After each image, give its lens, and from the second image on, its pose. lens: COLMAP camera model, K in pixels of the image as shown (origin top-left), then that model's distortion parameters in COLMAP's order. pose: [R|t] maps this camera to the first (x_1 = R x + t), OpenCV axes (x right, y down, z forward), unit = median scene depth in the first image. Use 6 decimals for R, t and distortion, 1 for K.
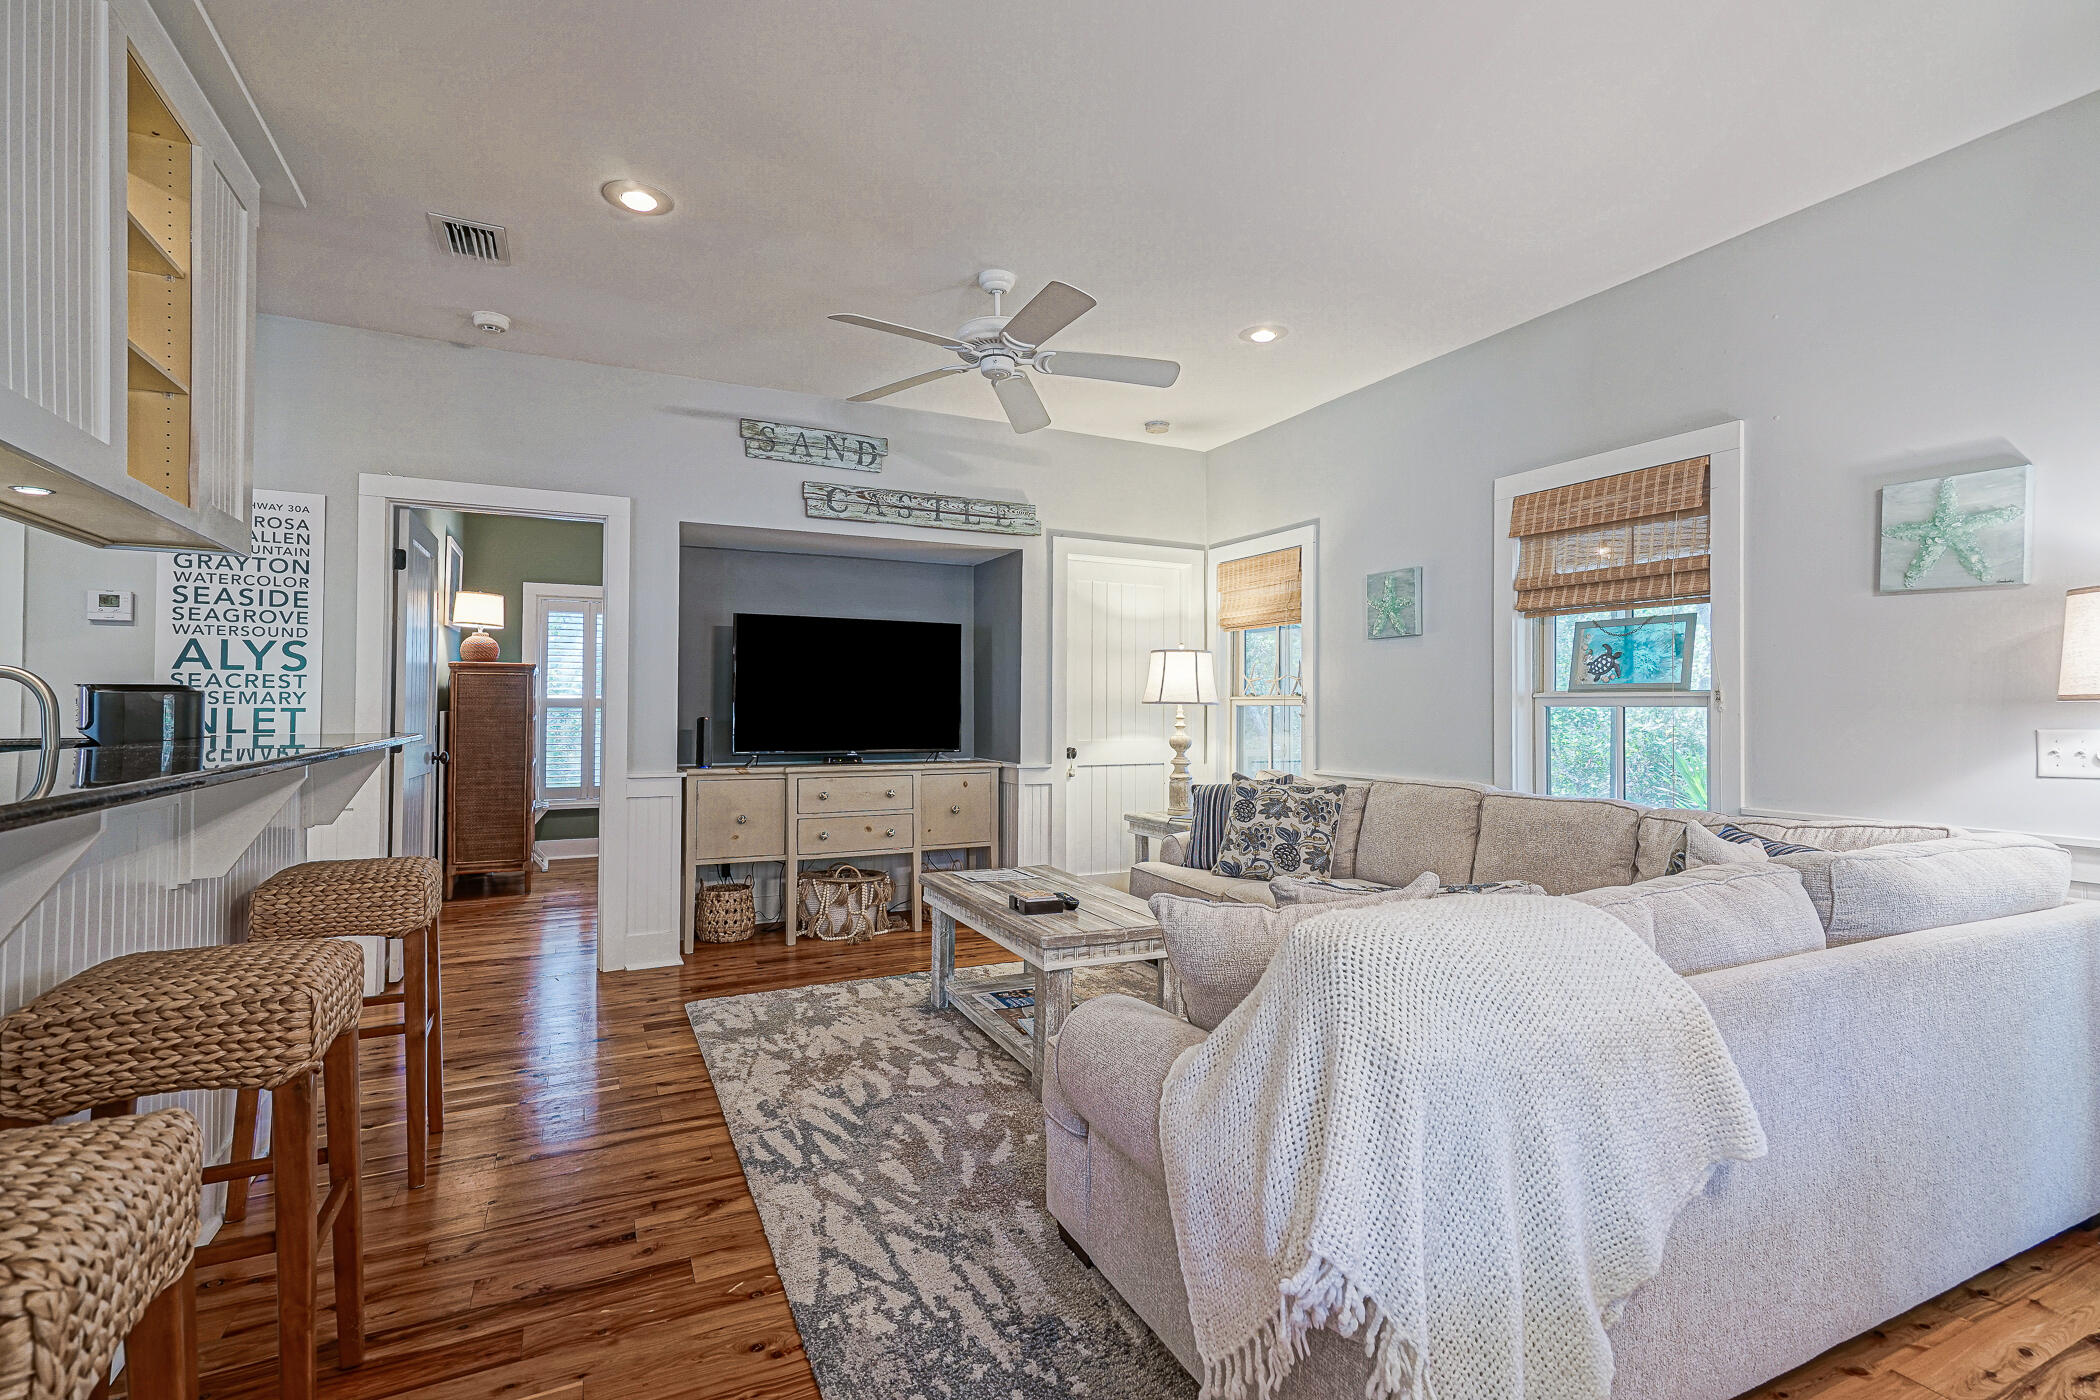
lens RADIAL K [[972.0, 0, 1055.8], [0, 972.0, 684.3], [0, 0, 1]] dist [0.000831, 0.007025]
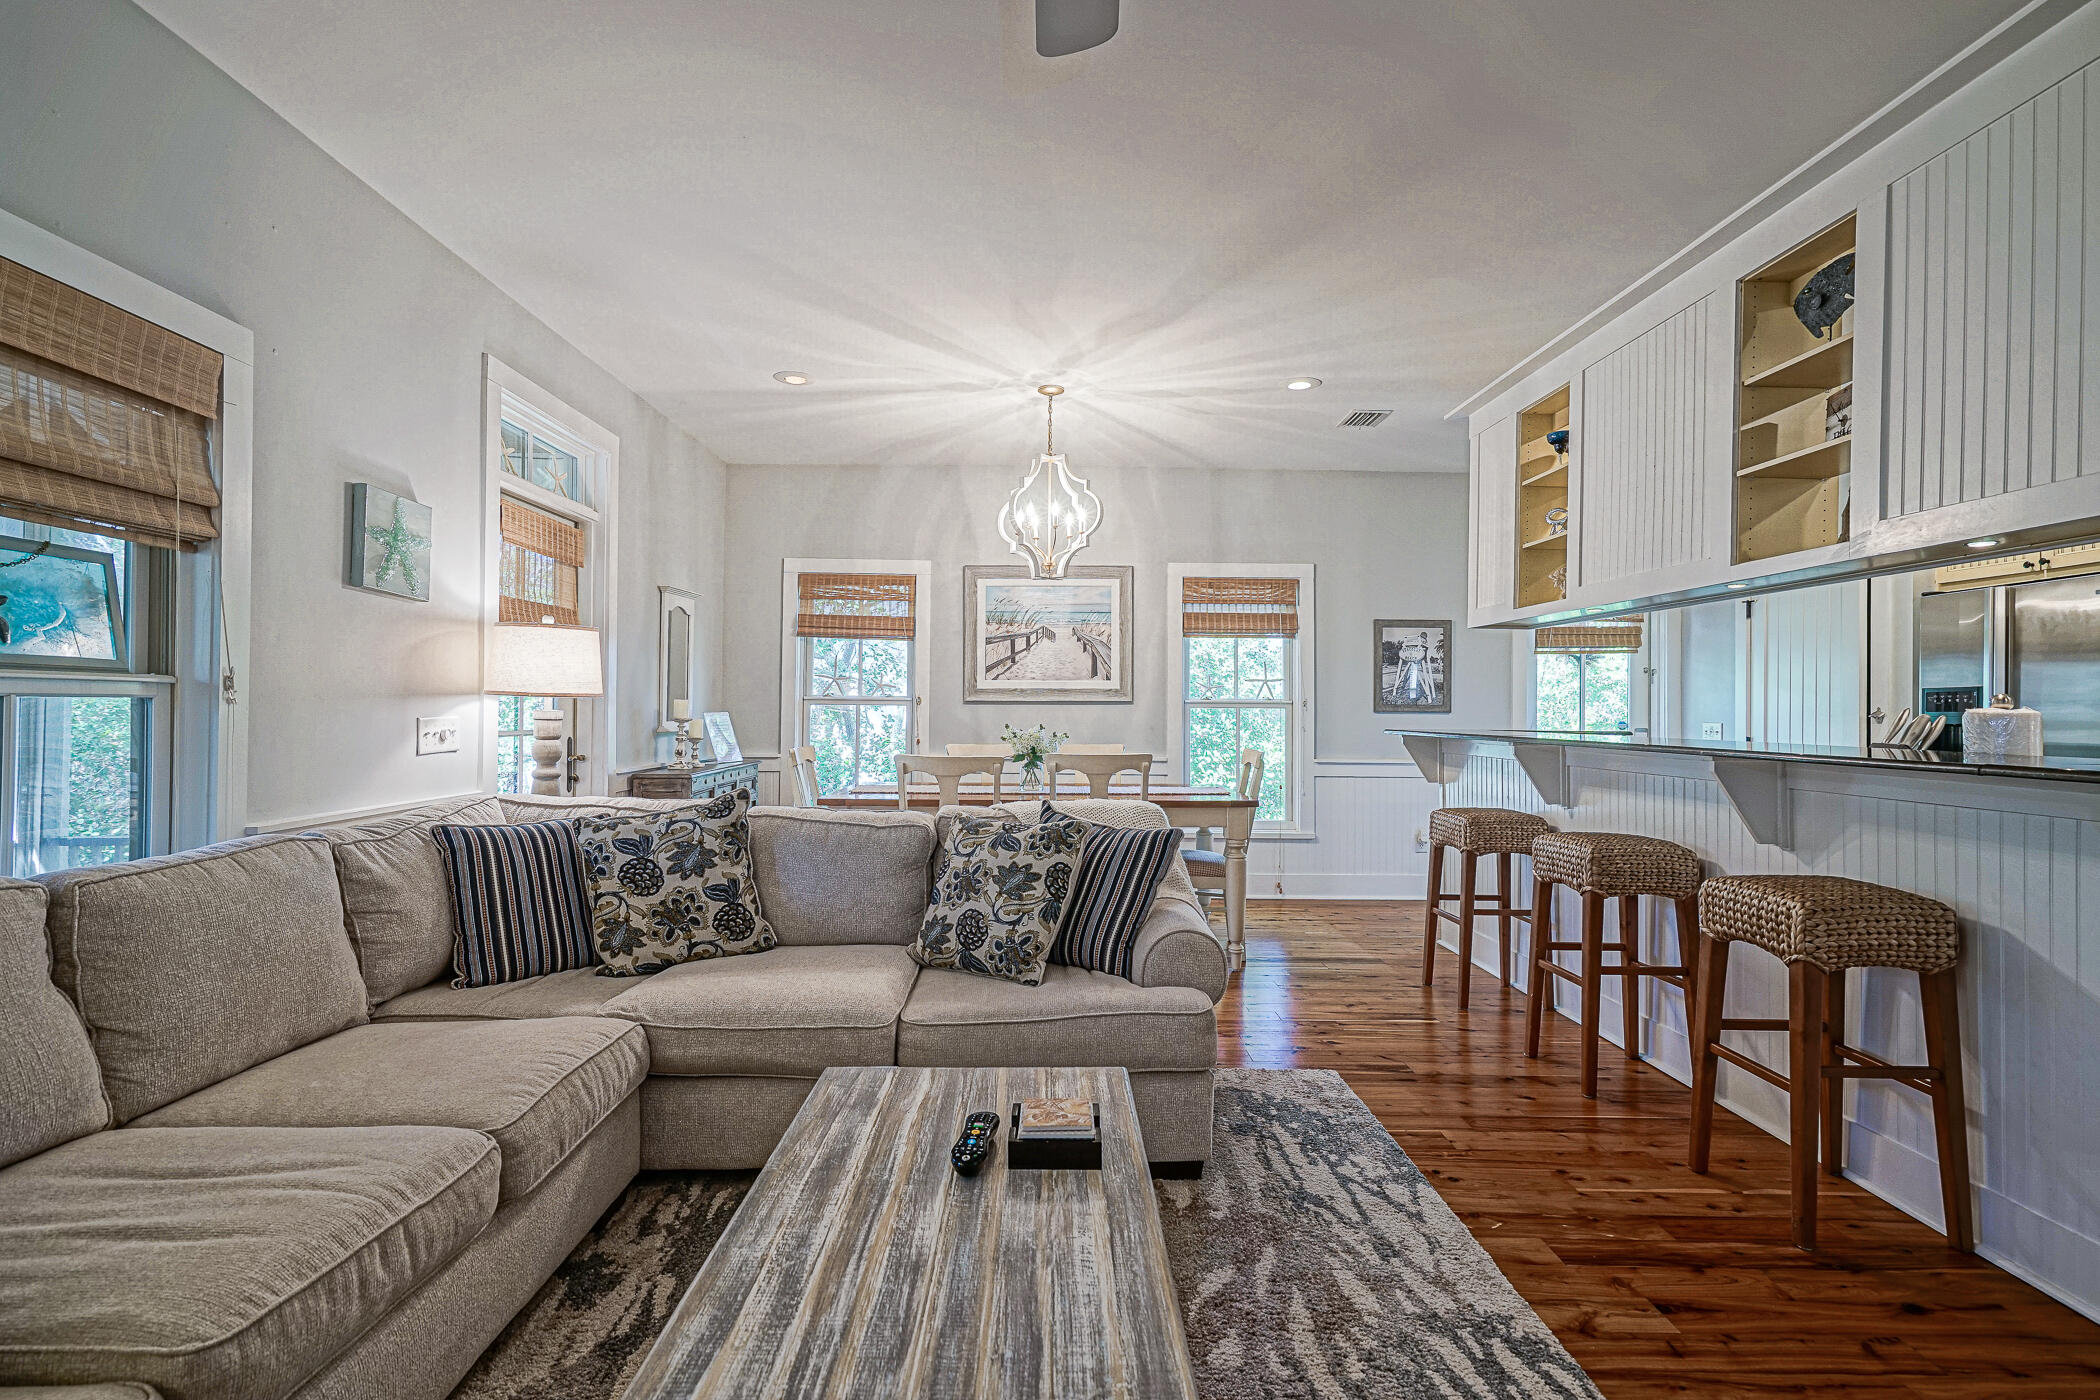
lens RADIAL K [[972.0, 0, 1042.5], [0, 972.0, 695.3], [0, 0, 1]] dist [0.000831, 0.007025]
pose [[-0.900830, -0.006900, 0.434118, -0.177262], [-0.021822, 0.999330, -0.029398, 0.024995], [-0.433624, -0.035956, -0.900376, 1.184879]]
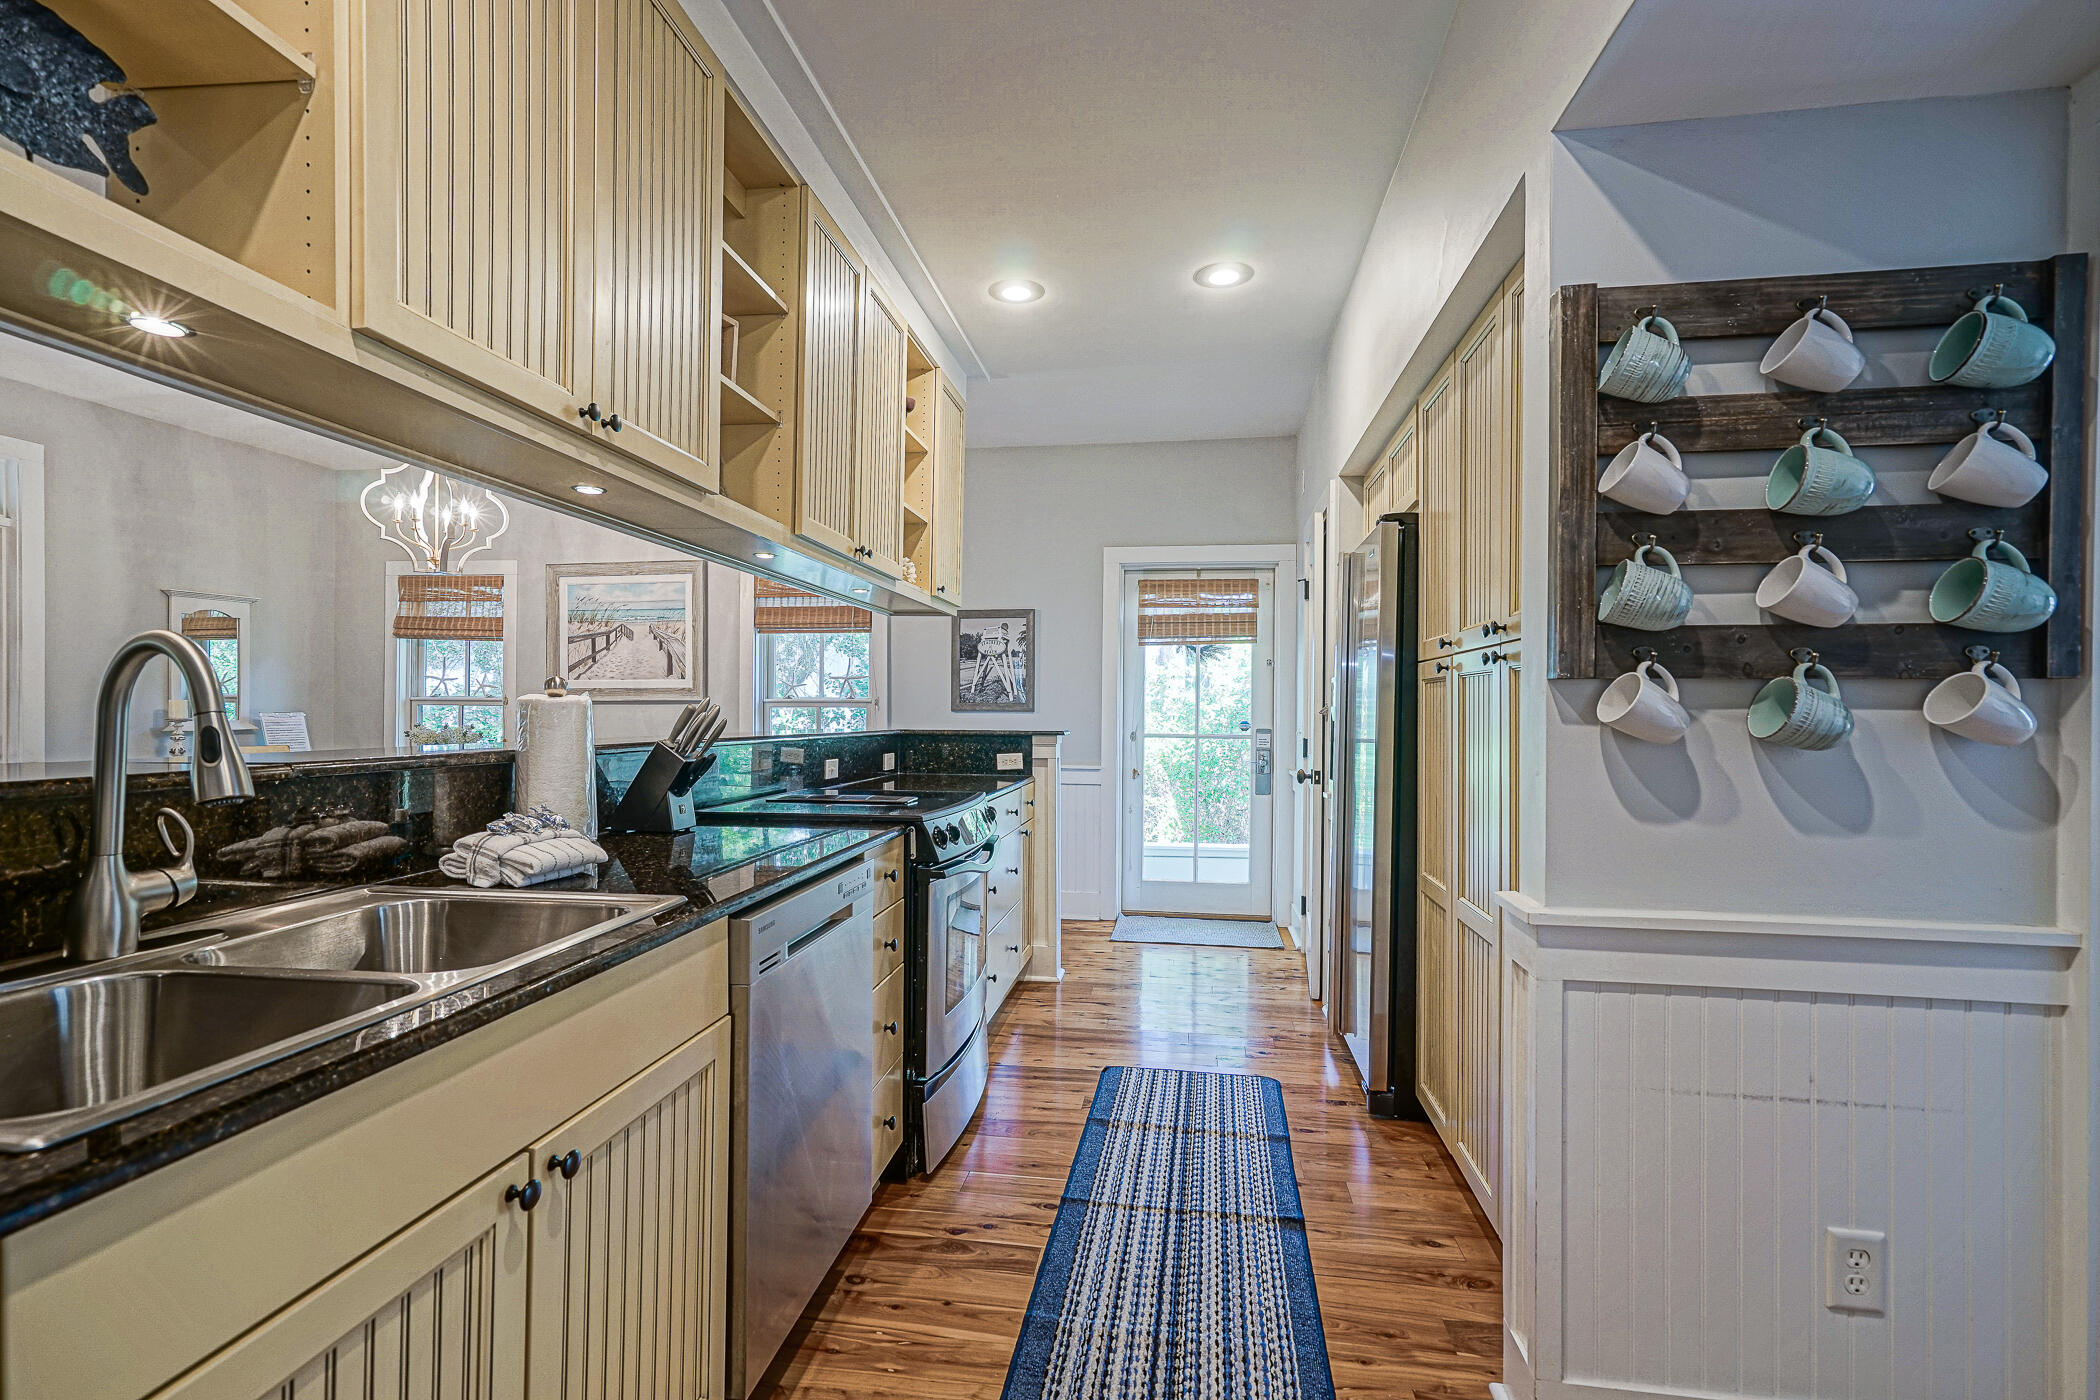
lens RADIAL K [[972.0, 0, 1048.1], [0, 972.0, 709.2], [0, 0, 1]] dist [0.000831, 0.007025]
pose [[-0.818566, -0.008285, 0.574353, -0.953053], [-0.021342, 0.999644, -0.015996, 0.010866], [-0.574016, -0.025352, -0.818451, 0.619187]]
